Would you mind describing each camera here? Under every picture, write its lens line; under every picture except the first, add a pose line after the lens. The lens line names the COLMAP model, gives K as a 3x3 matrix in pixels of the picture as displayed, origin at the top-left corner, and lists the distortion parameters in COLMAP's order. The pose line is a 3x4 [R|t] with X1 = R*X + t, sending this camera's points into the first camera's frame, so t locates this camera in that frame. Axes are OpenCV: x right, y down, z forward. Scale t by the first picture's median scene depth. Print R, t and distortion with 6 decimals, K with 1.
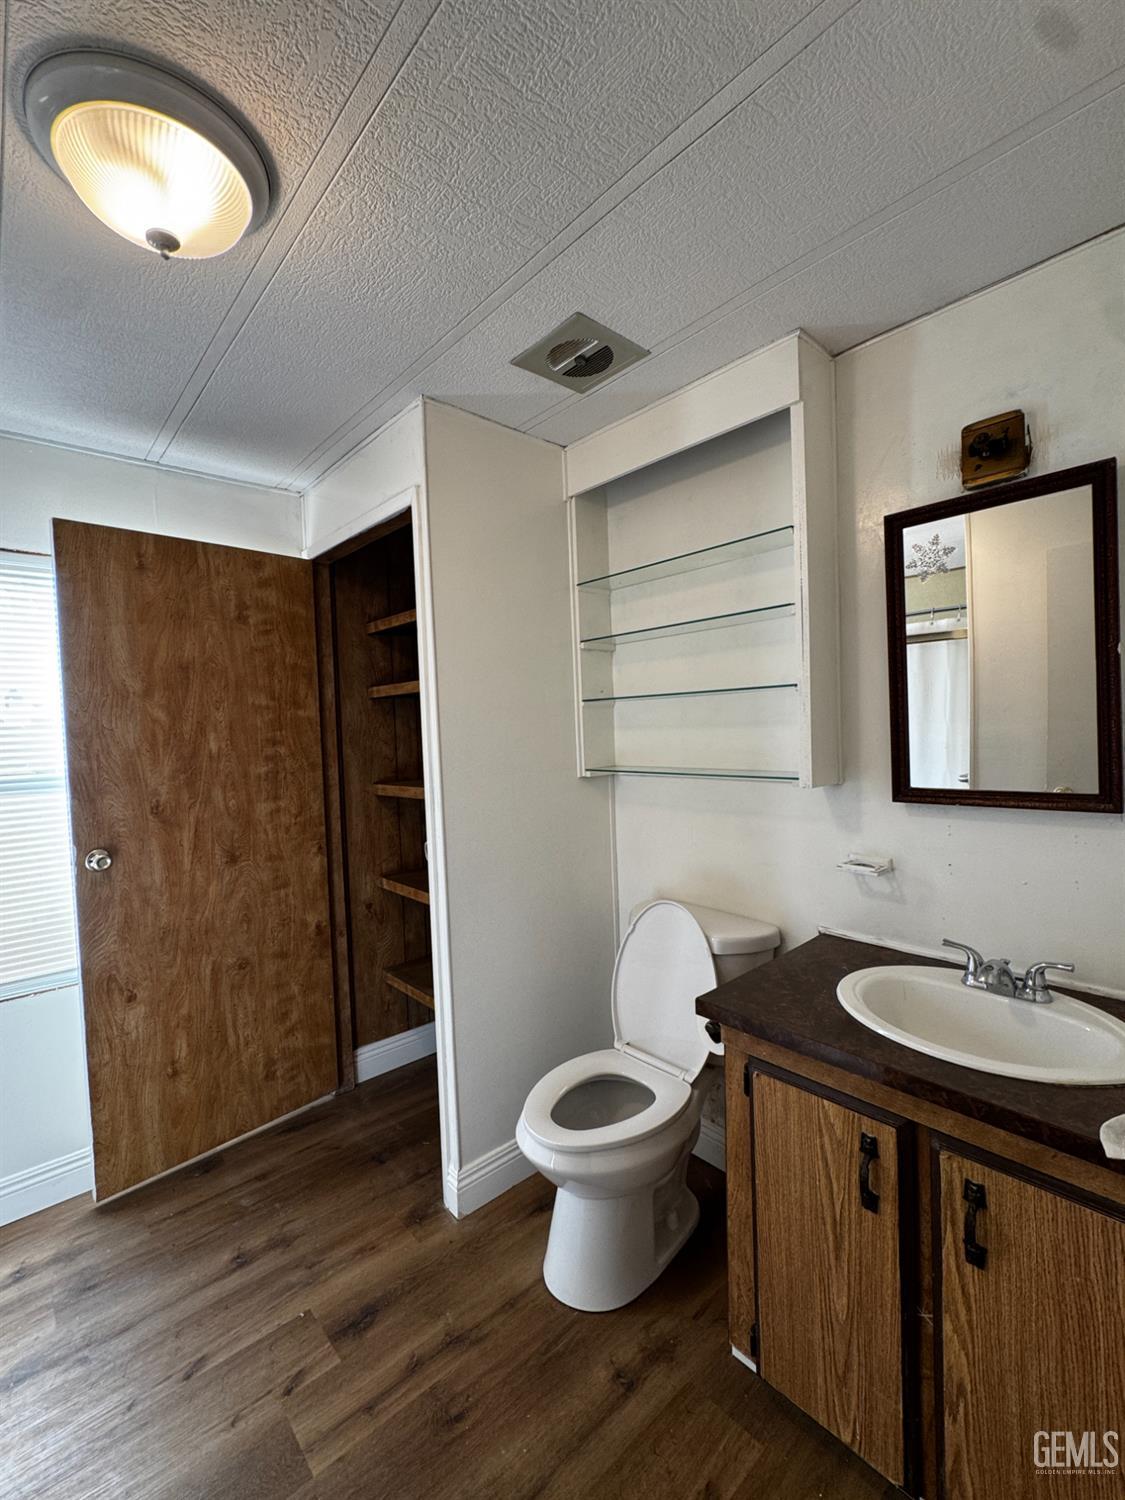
lens RADIAL K [[651.1, 0, 551.6], [0, 651.1, 751.5], [0, 0, 1]] dist [-0.007657, 0.000796]
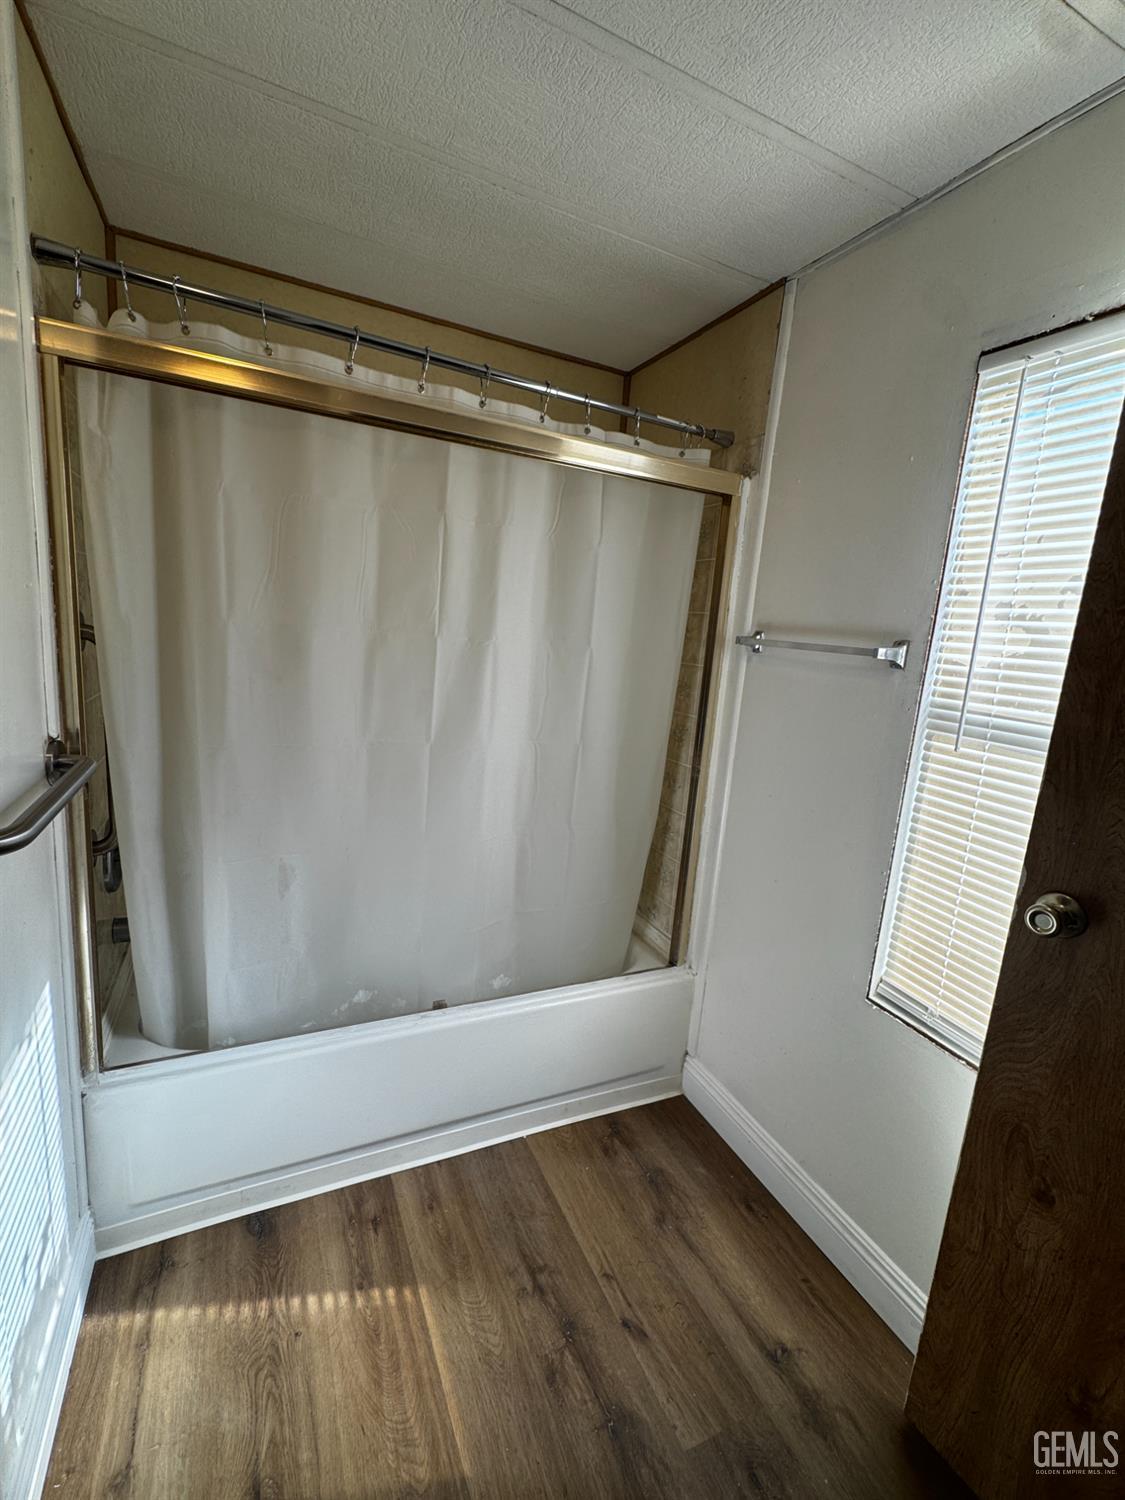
lens RADIAL K [[651.1, 0, 564.6], [0, 651.1, 744.8], [0, 0, 1]] dist [-0.007657, 0.000796]
pose [[-0.277655, 0.180561, -0.943560, -0.146306], [-0.106710, 0.970304, 0.217080, -0.028353], [0.954736, 0.160960, -0.250142, 0.757336]]
